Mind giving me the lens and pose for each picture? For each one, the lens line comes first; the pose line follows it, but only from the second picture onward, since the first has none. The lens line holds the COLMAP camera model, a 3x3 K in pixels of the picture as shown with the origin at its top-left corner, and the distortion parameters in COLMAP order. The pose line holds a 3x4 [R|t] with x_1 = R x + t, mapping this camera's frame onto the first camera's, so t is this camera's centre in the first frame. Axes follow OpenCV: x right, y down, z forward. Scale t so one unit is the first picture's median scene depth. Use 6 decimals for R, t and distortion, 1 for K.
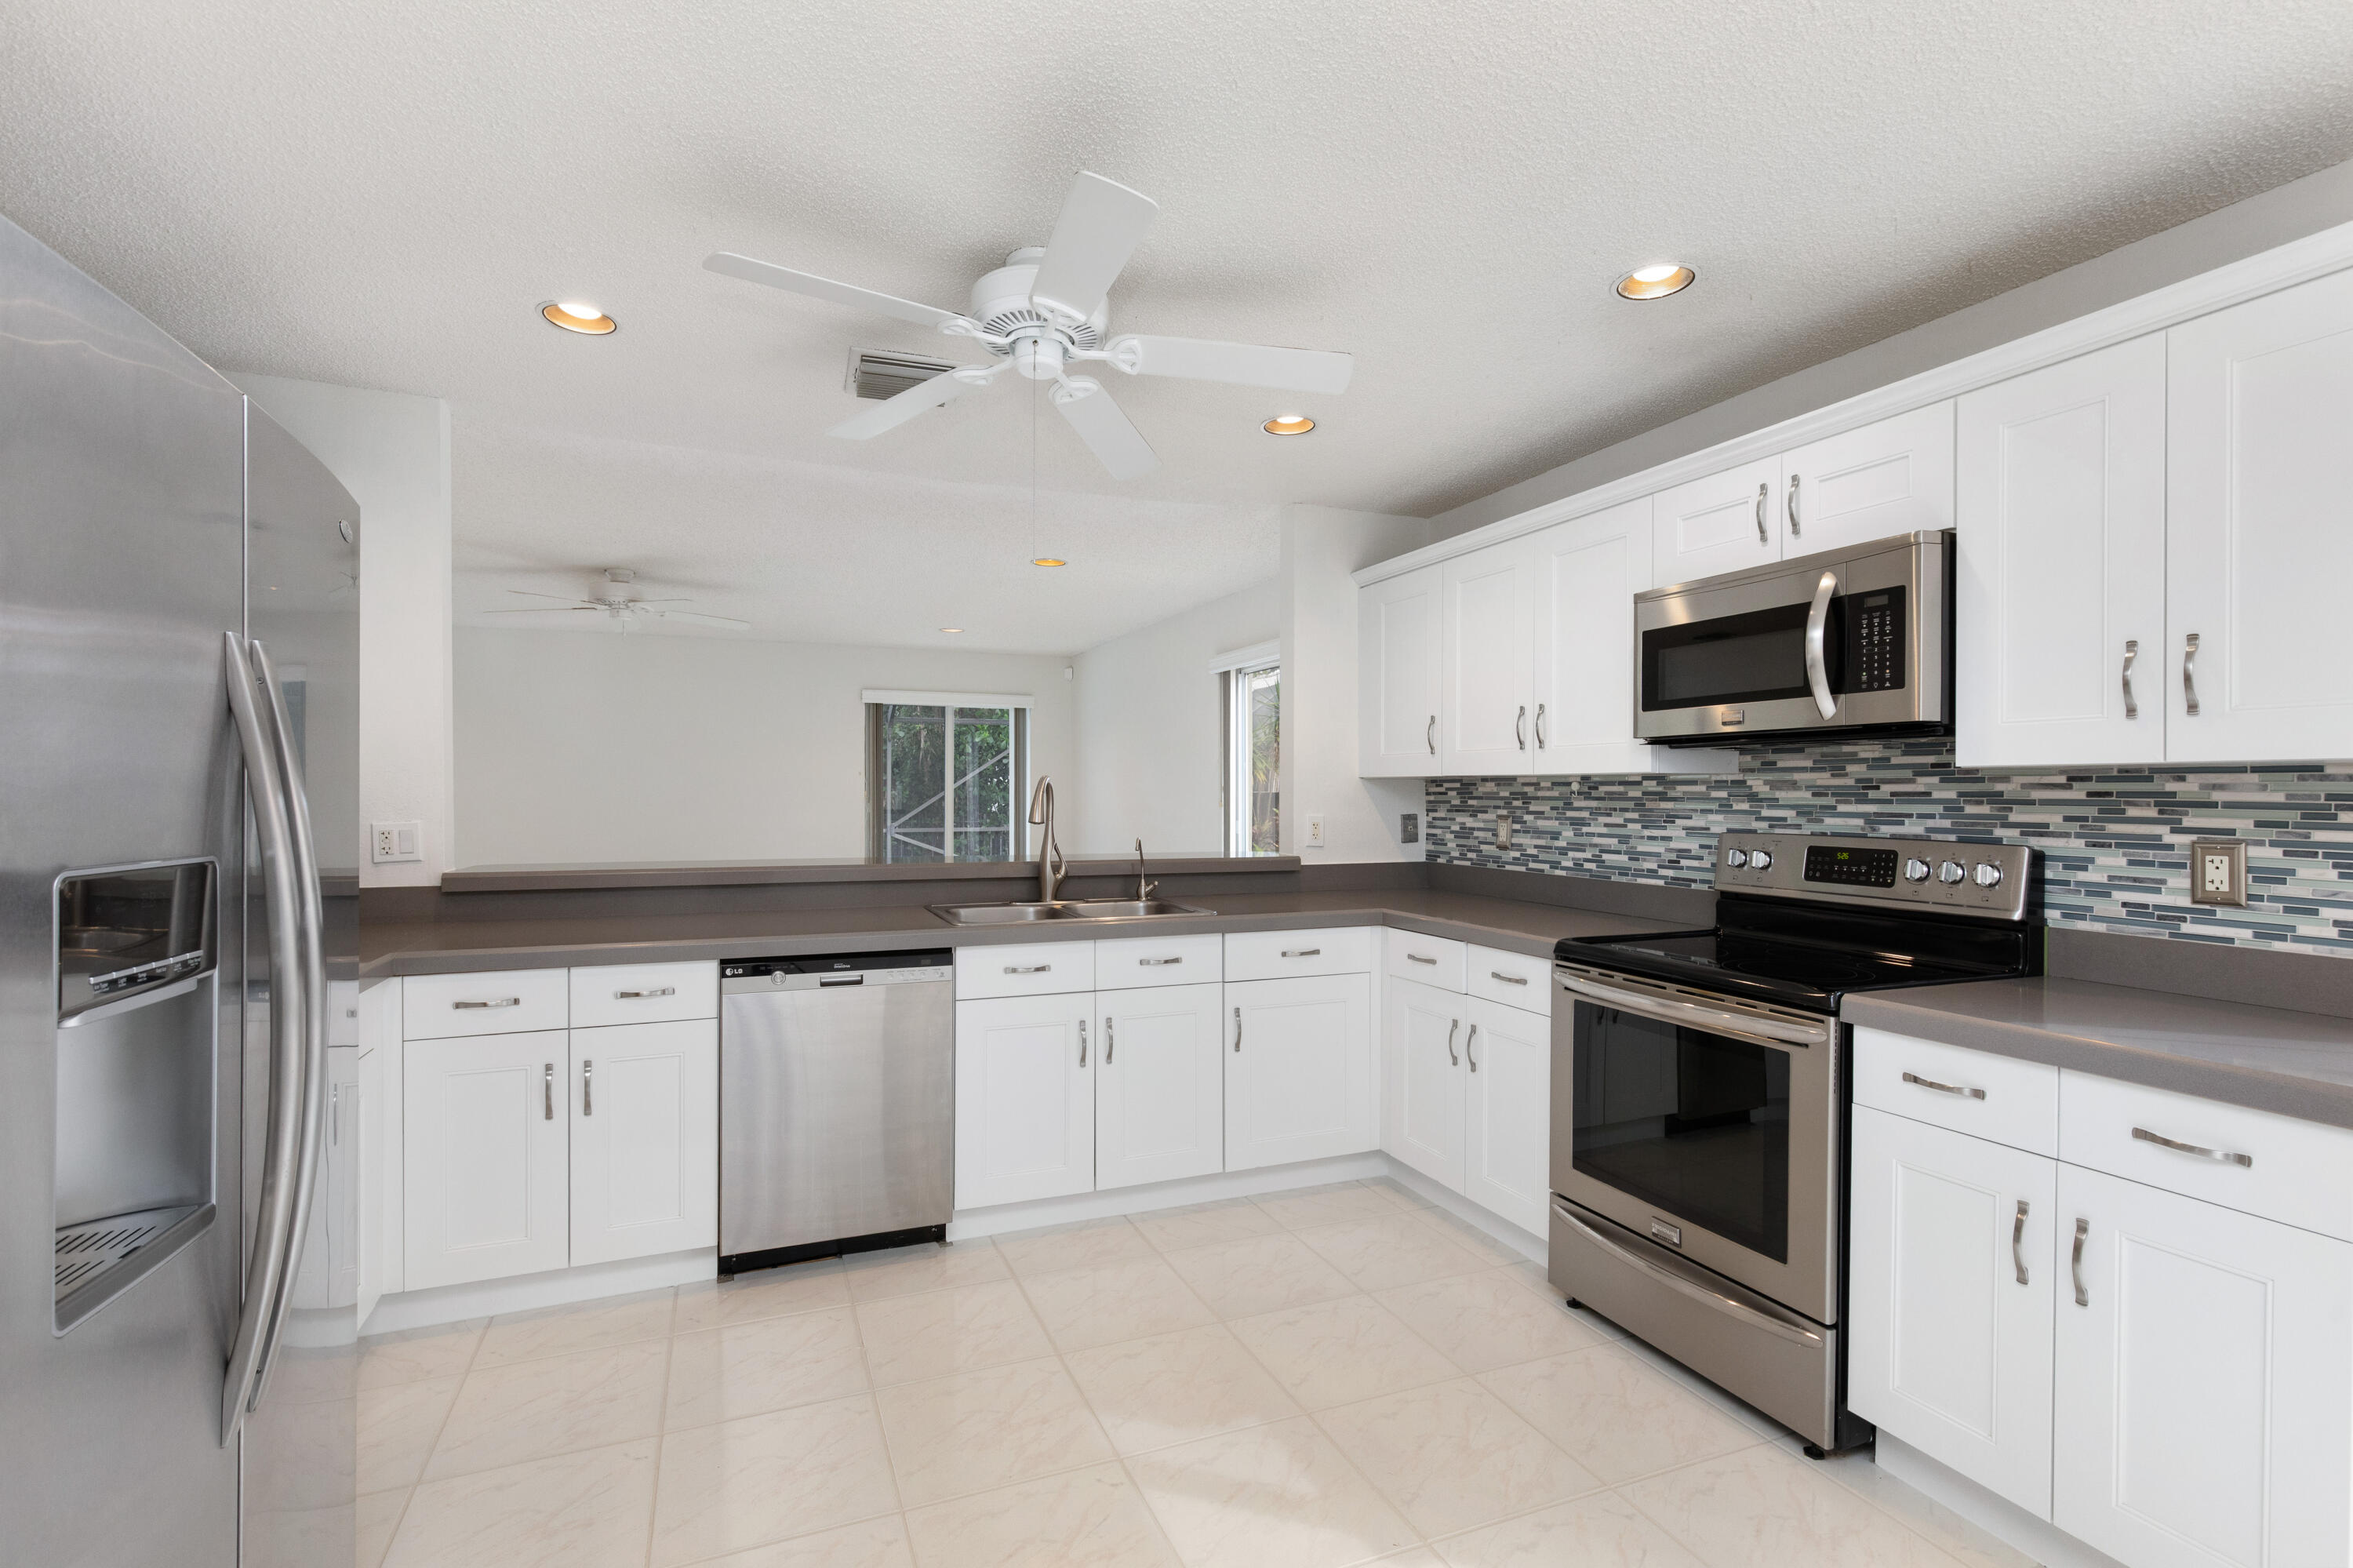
lens RADIAL K [[1095.8, 0, 1168.3], [0, 1095.8, 797.5], [0, 0, 1]] dist [0.012912, -0.002659]
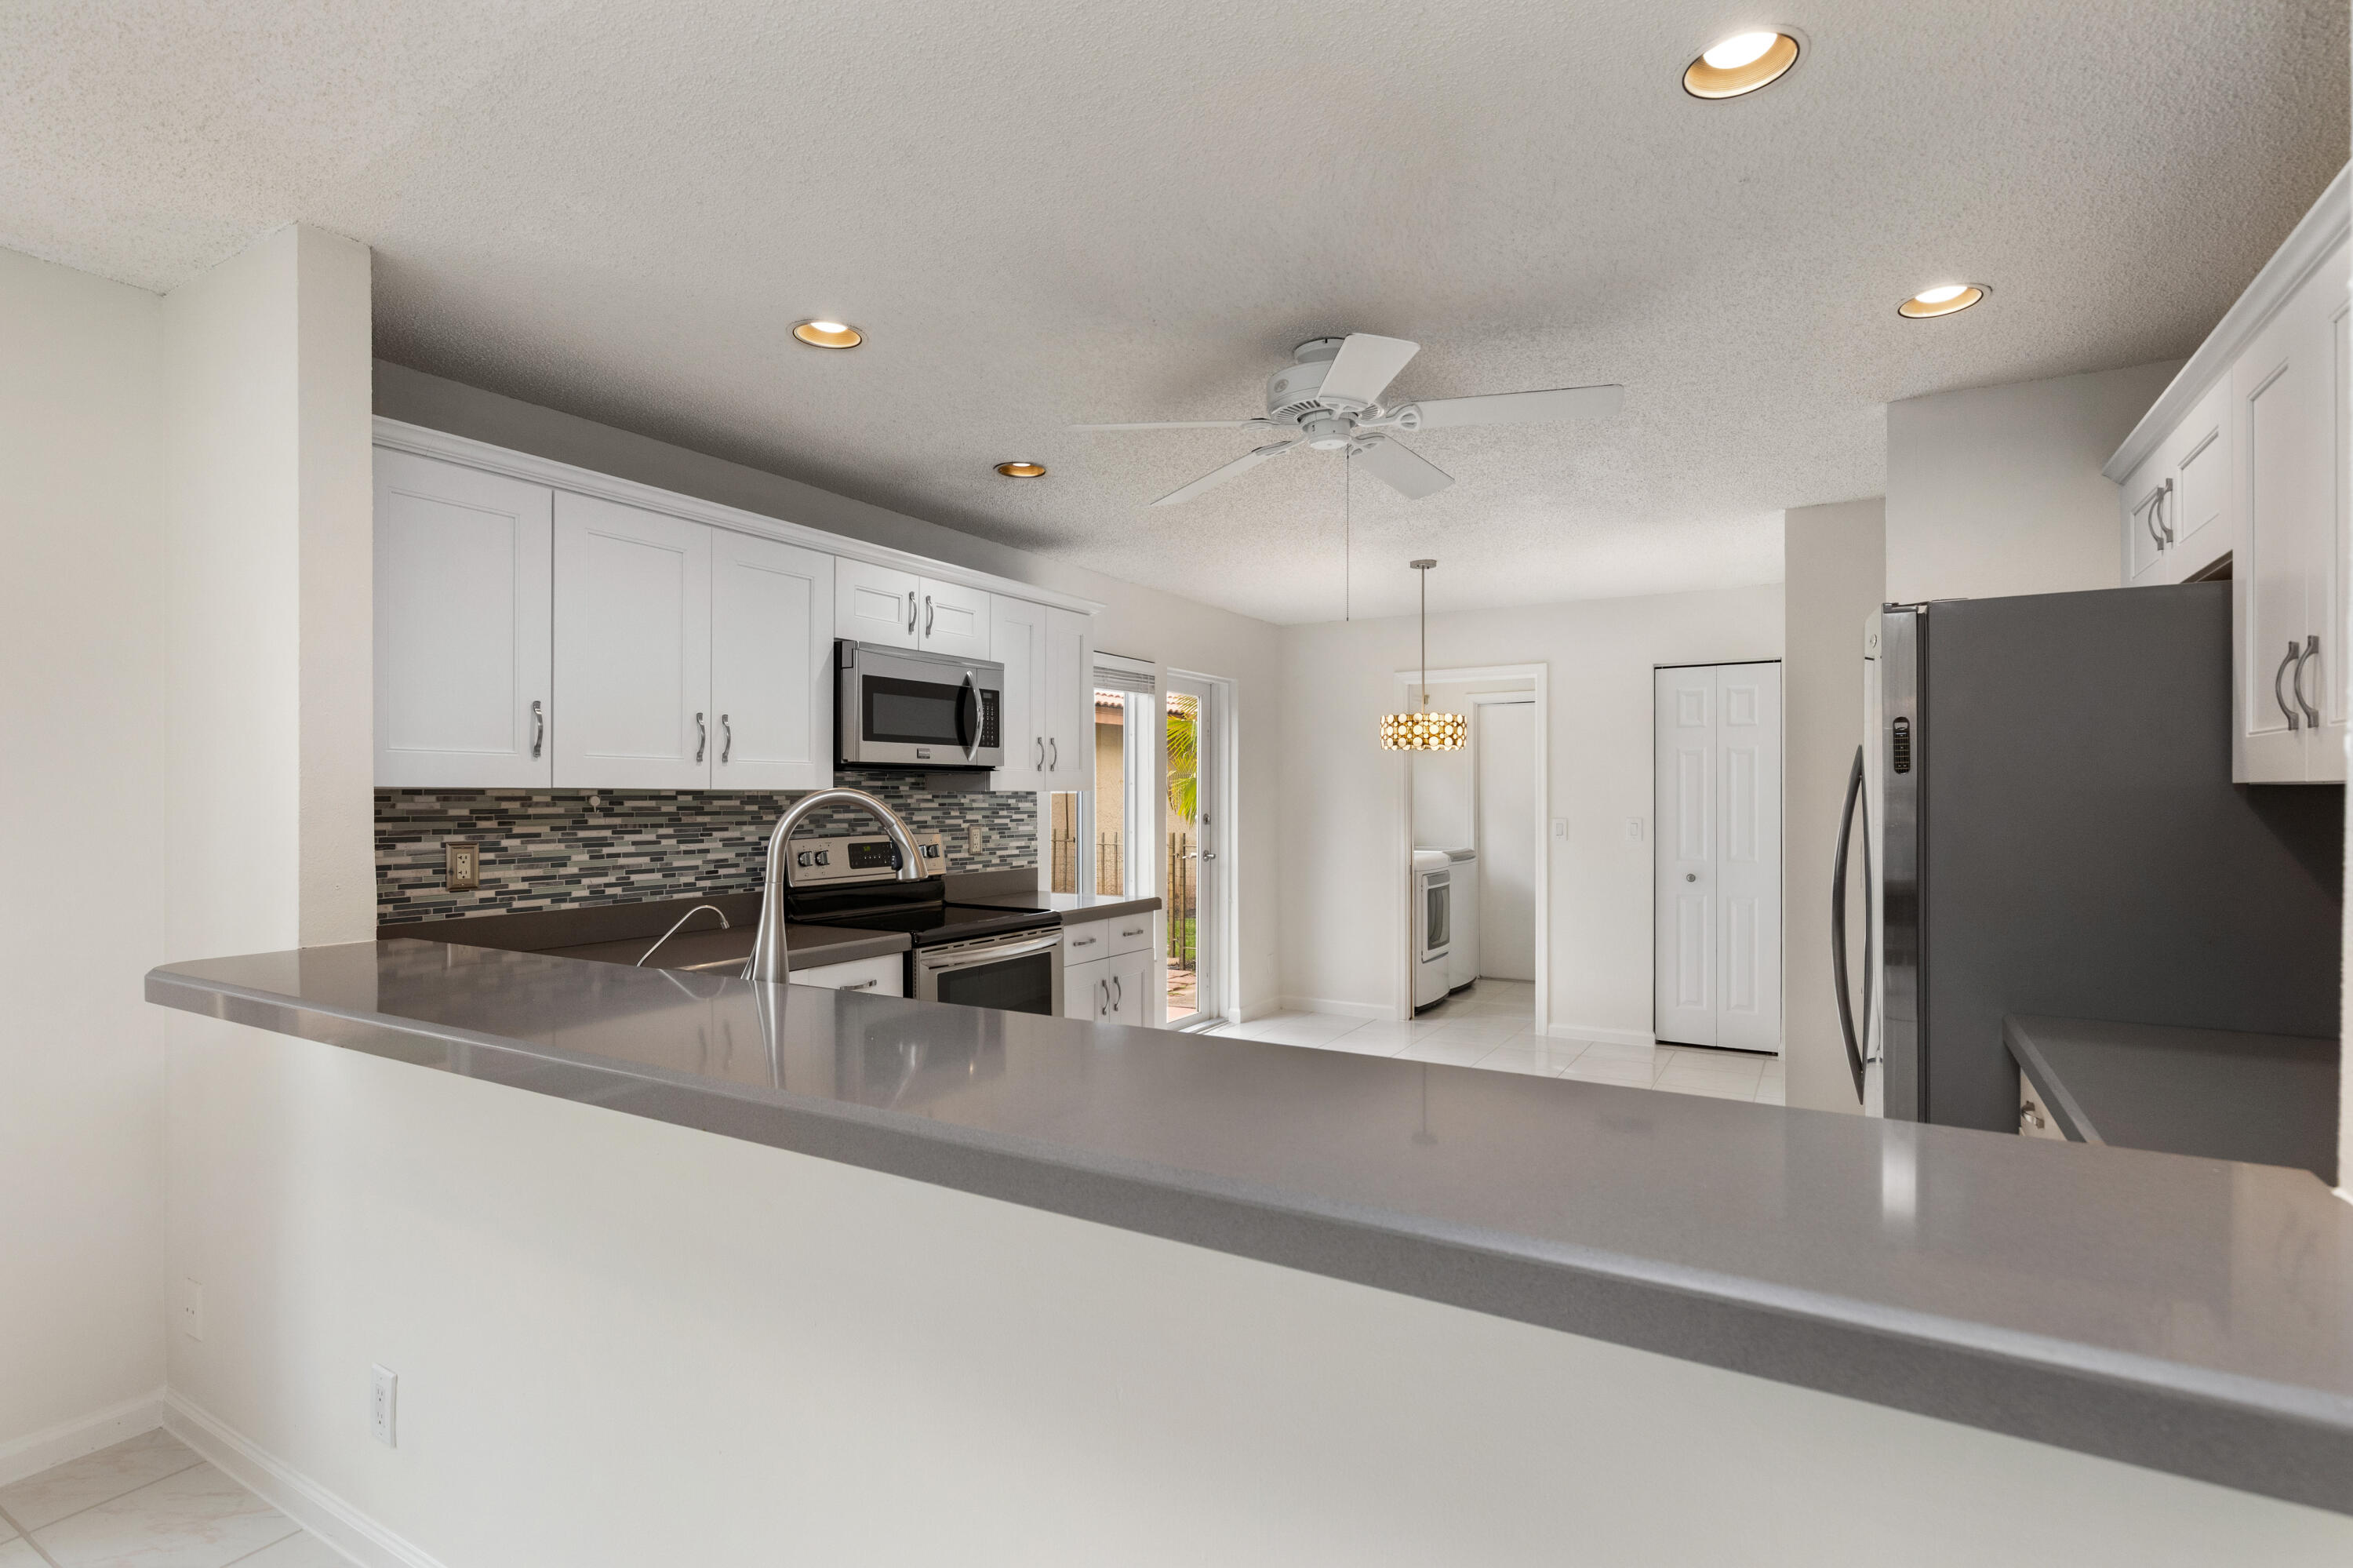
lens RADIAL K [[1113.8, 0, 1163.8], [0, 1113.8, 784.0], [0, 0, 1]] dist [-0.016614, -0.000461]
pose [[-0.597848, 0.017640, 0.801415, -0.657417], [0.015238, 0.999827, -0.010640, -0.008699], [-0.801465, 0.005851, -0.598014, 1.277672]]
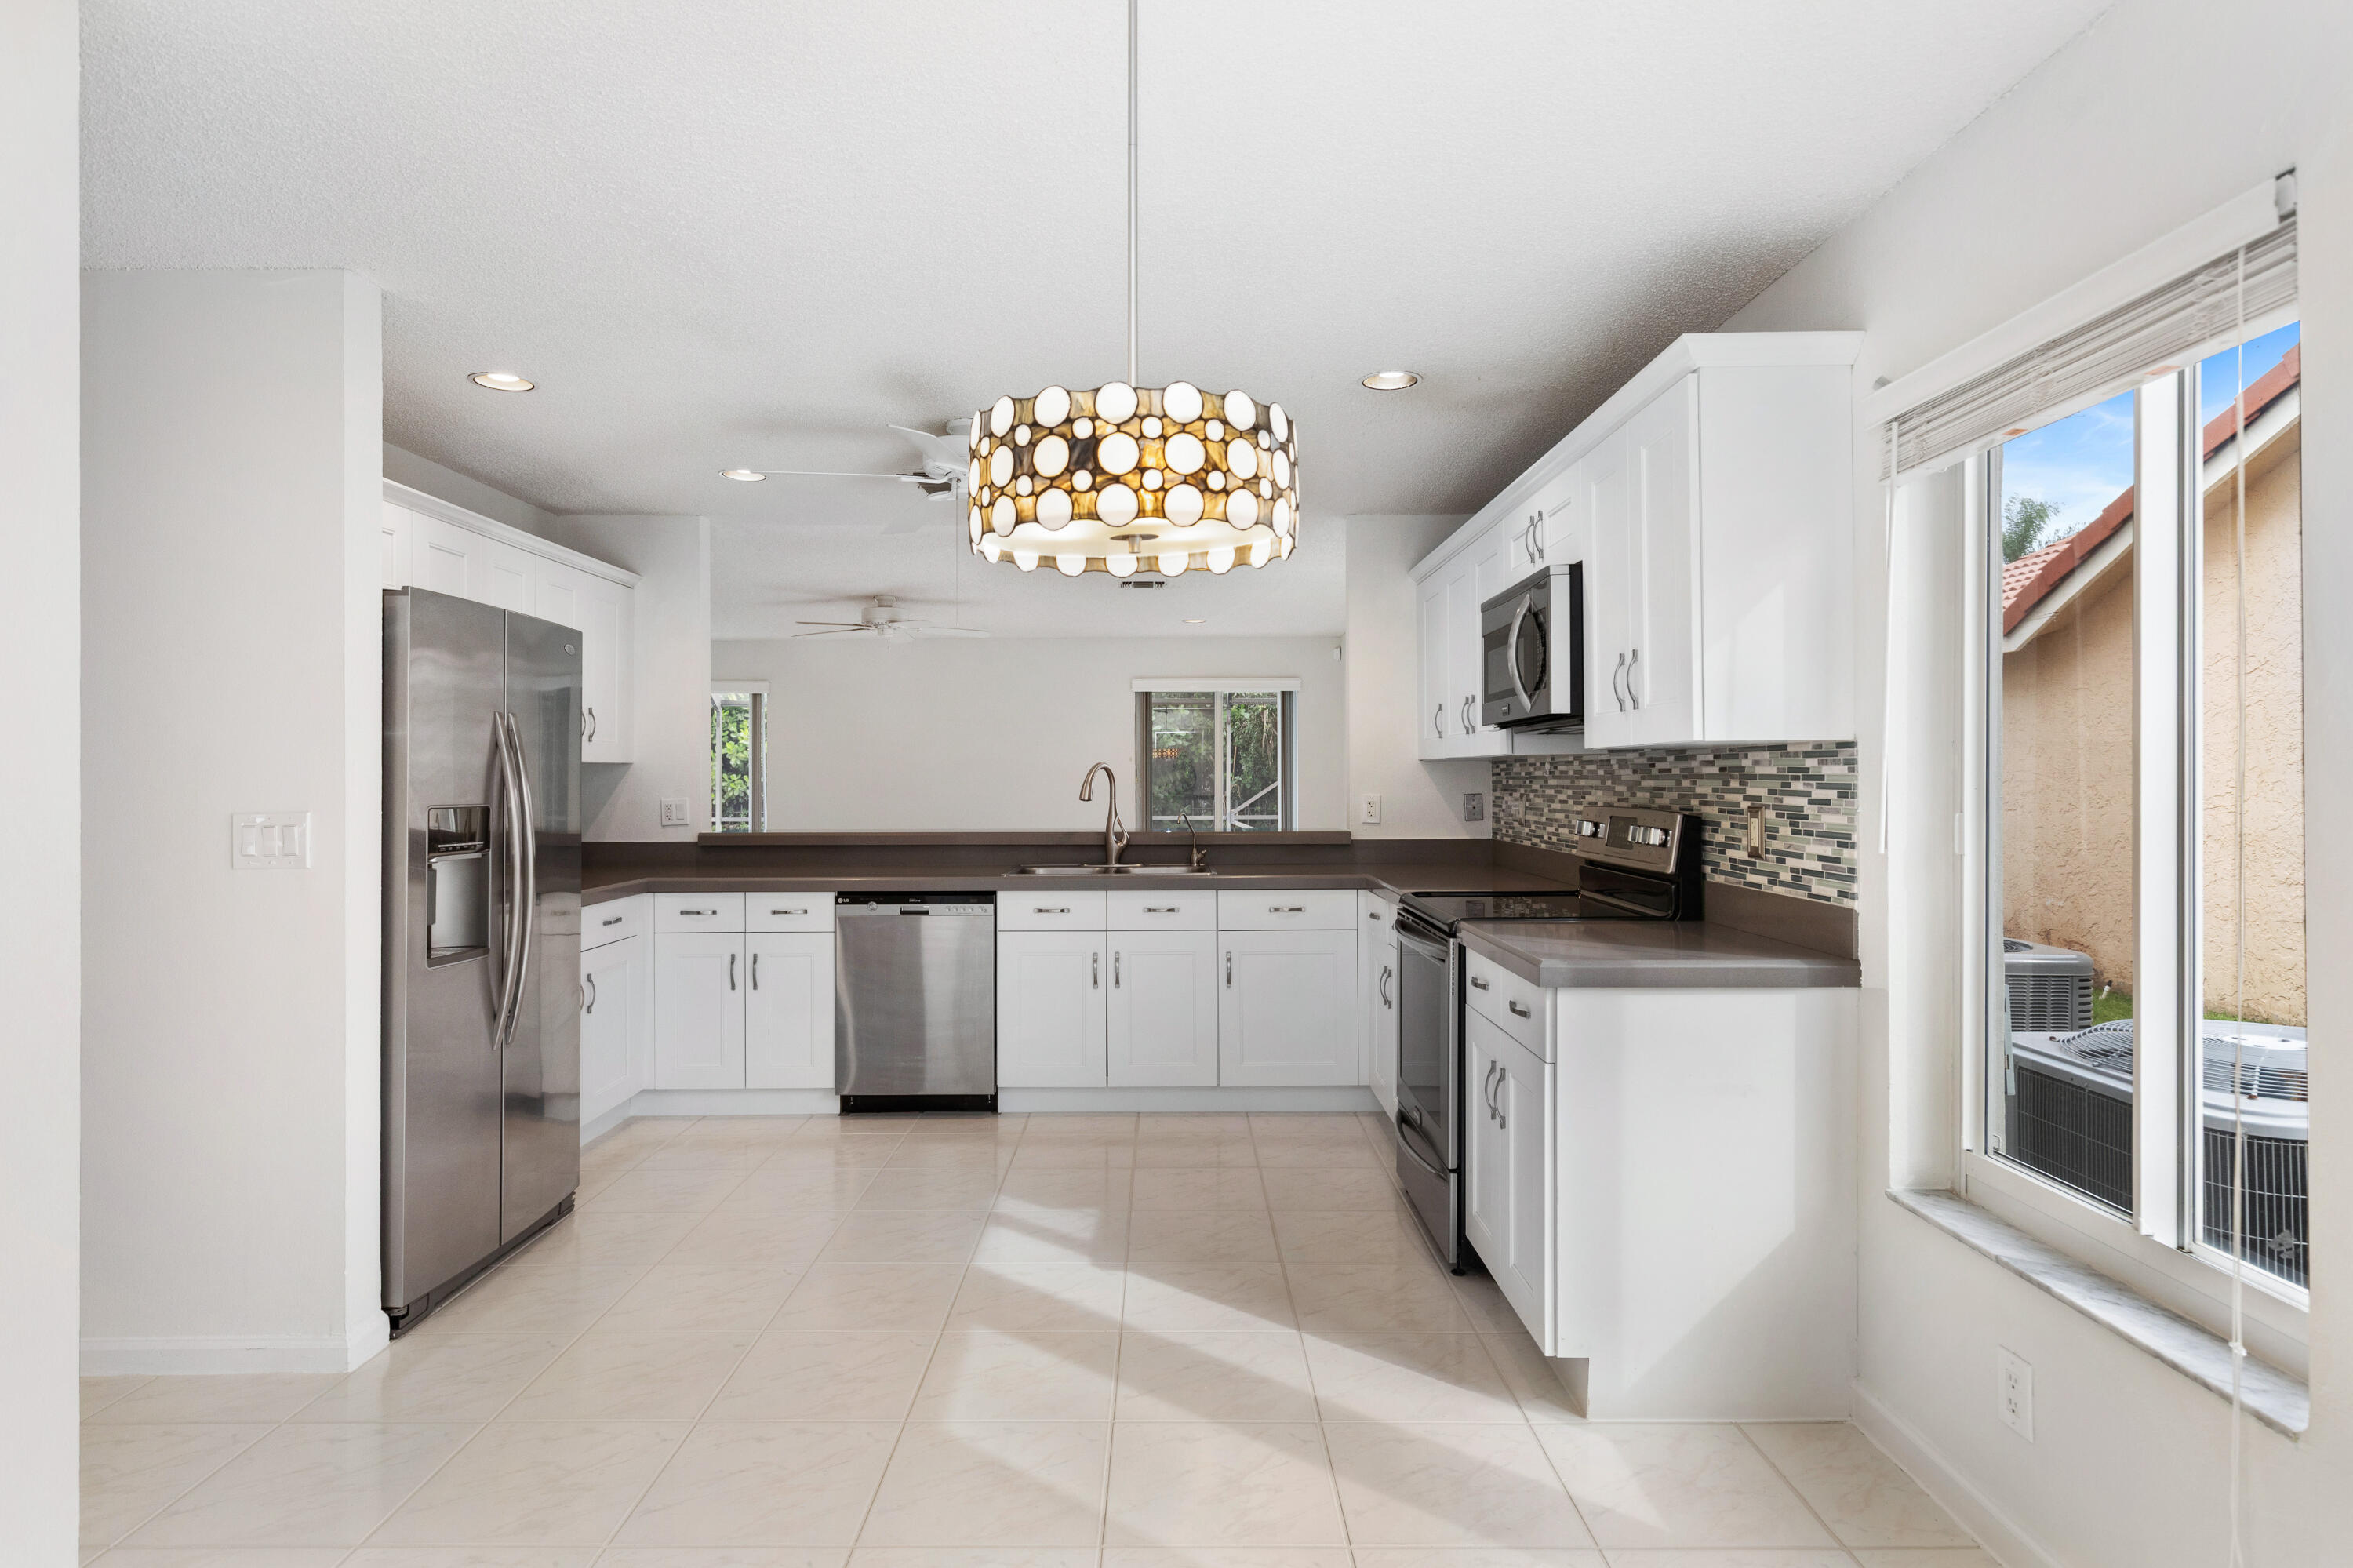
lens RADIAL K [[1332.0, 0, 1162.4], [0, 1332.0, 772.7], [0, 0, 1]] dist [-0.007122, -0.000026]
pose [[0.923967, -0.009177, -0.382362, 0.574463], [0.005914, 0.999935, -0.009708, 0.007694], [0.382426, 0.006708, 0.923962, -0.401840]]
